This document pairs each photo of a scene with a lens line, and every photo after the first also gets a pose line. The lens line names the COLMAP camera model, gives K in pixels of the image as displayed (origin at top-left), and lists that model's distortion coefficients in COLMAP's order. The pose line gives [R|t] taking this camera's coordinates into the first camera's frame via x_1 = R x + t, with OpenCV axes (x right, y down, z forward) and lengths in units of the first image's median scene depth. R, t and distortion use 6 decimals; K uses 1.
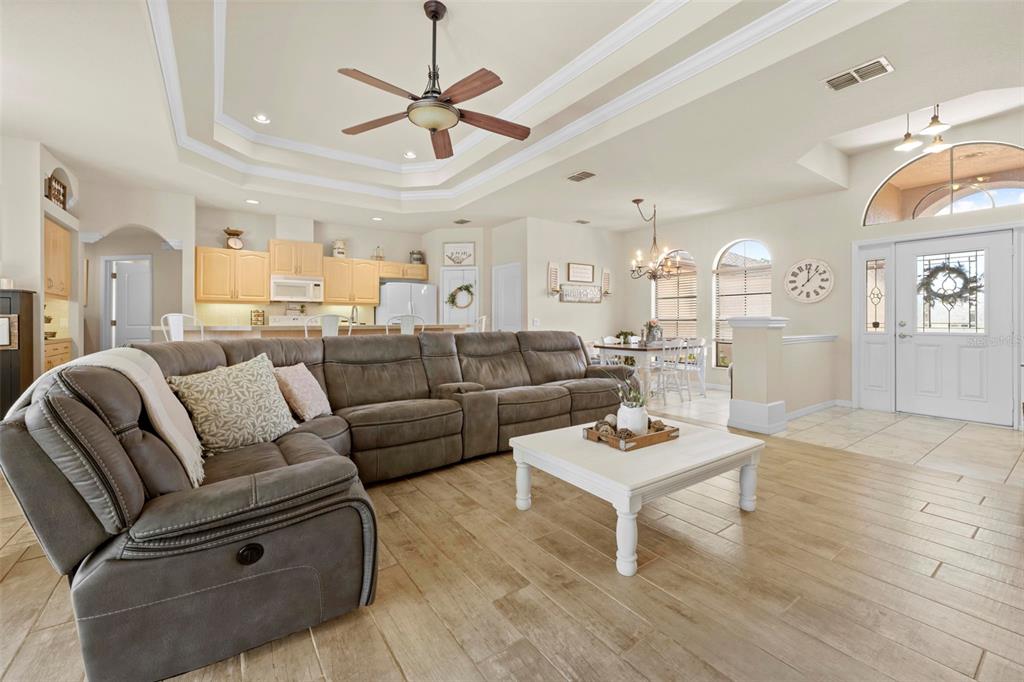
lens RADIAL K [[416.7, 0, 511.3], [0, 416.7, 322.9], [0, 0, 1]] dist [0.000238, -0.000111]
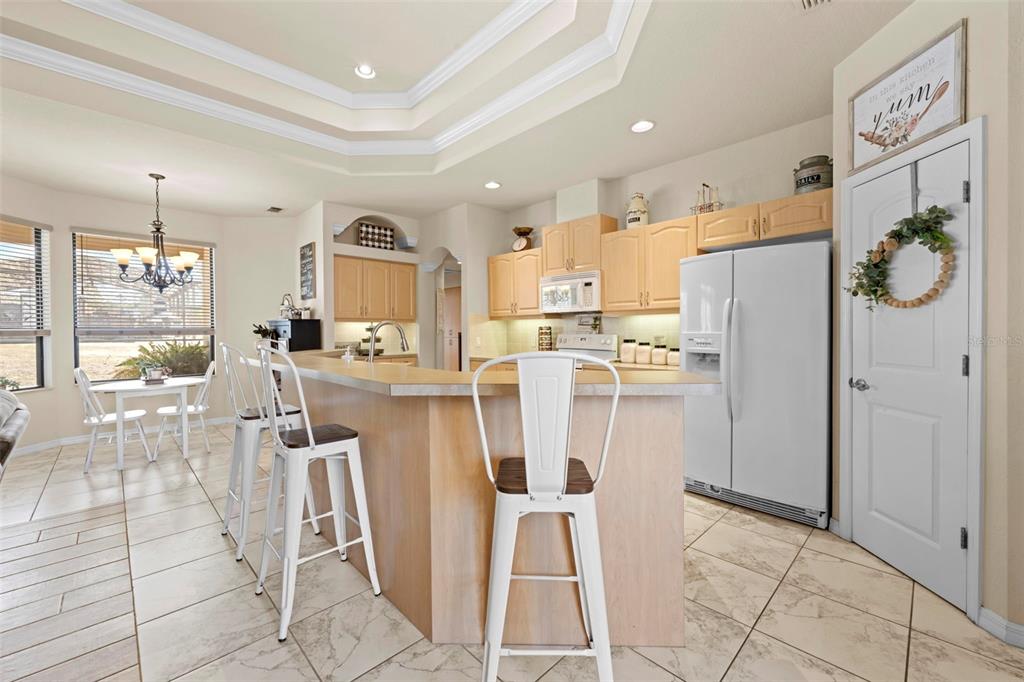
lens RADIAL K [[416.7, 0, 509.2], [0, 416.7, 333.4], [0, 0, 1]] dist [0.000238, -0.000111]
pose [[0.155353, 0.007710, -0.987829, 0.120335], [0.000383, 0.999969, 0.007865, -0.024765], [0.987859, -0.001600, 0.155345, 0.826870]]
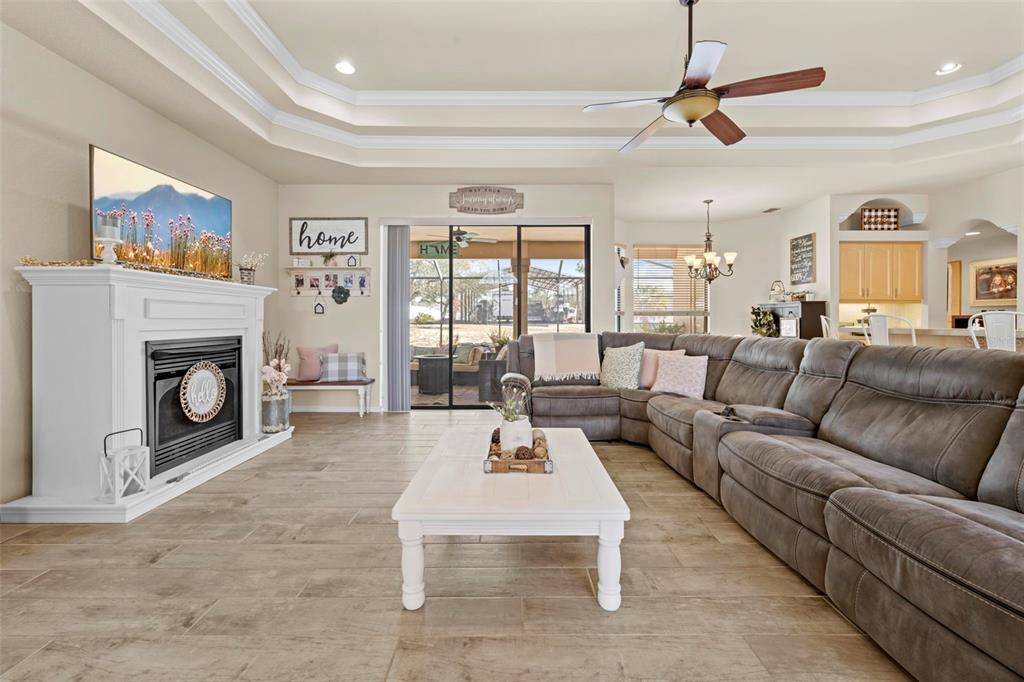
lens RADIAL K [[416.7, 0, 512.8], [0, 416.7, 321.9], [0, 0, 1]] dist [0.000238, -0.000111]
pose [[-0.573592, 0.002974, -0.819136, 0.383852], [-0.005464, 0.999957, 0.007457, -0.004440], [0.819123, 0.008752, -0.573551, 0.568009]]
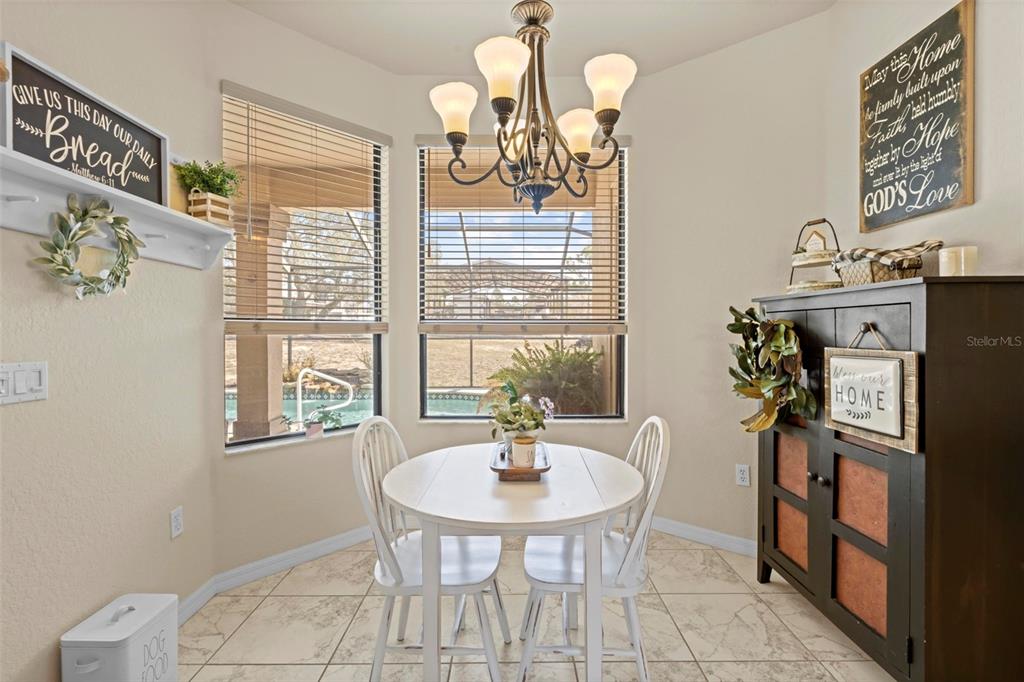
lens RADIAL K [[480.6, 0, 507.7], [0, 480.6, 339.2], [0, 0, 1]] dist [-0.004640, -0.000548]
pose [[-0.571898, 0.016868, -0.820151, -0.378244], [-0.003092, 0.999737, 0.022718, -0.020295], [0.820319, 0.015529, -0.571696, 0.530826]]
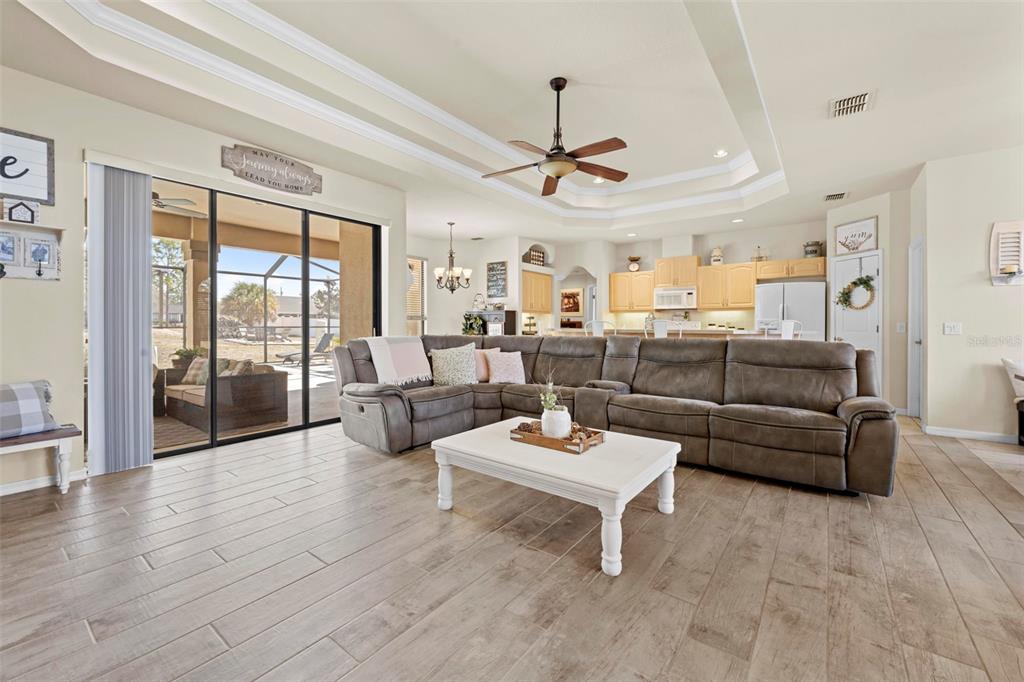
lens RADIAL K [[416.7, 0, 510.7], [0, 416.7, 324.6], [0, 0, 1]] dist [0.000238, -0.000111]
pose [[0.301845, 0.001662, -0.953356, 0.466030], [-0.009882, 0.999950, -0.001385, -0.001879], [0.953306, 0.009839, 0.301846, 0.221940]]
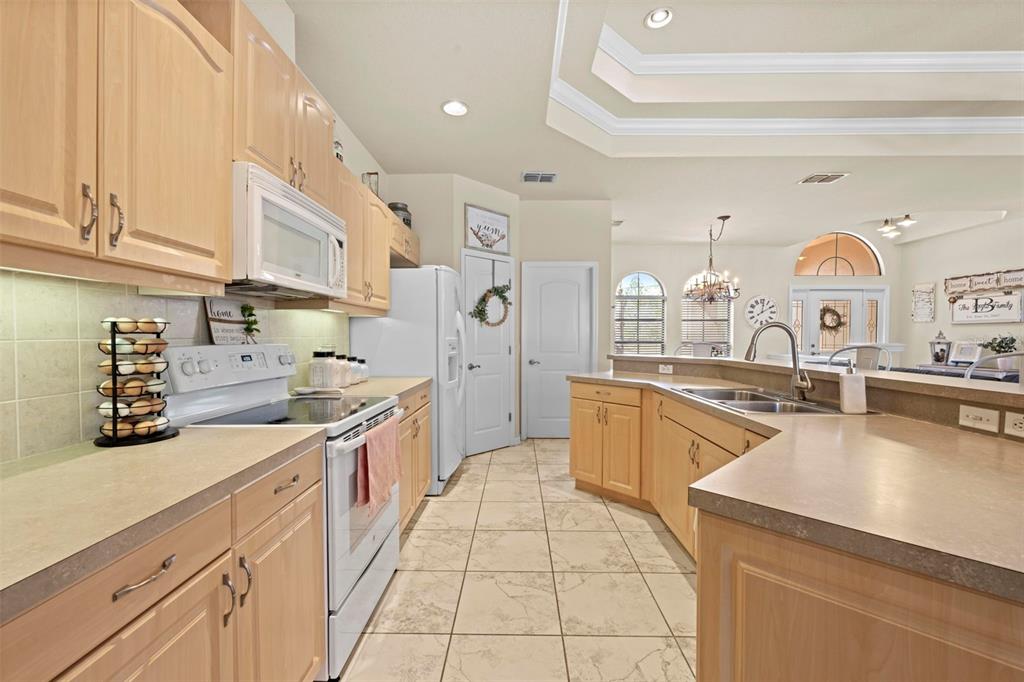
lens RADIAL K [[416.7, 0, 509.2], [0, 416.7, 342.9], [0, 0, 1]] dist [0.000238, -0.000111]
pose [[0.584900, -0.012791, 0.811005, -0.667008], [0.004516, 0.999912, 0.012514, -0.022295], [-0.811093, -0.003657, 0.584906, 0.753065]]
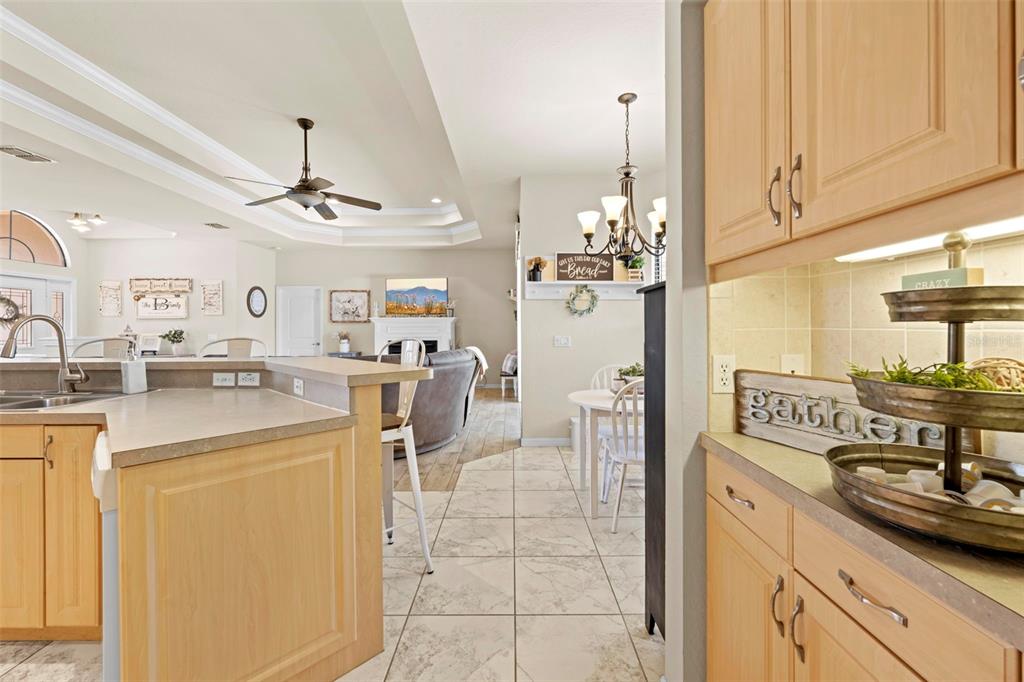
lens RADIAL K [[416.7, 0, 516.1], [0, 416.7, 324.3], [0, 0, 1]] dist [0.000238, -0.000111]
pose [[-0.823780, 0.008811, 0.566840, -0.749913], [0.009964, 0.999950, -0.001063, -0.023087], [-0.566821, 0.004772, -0.823827, 0.829530]]
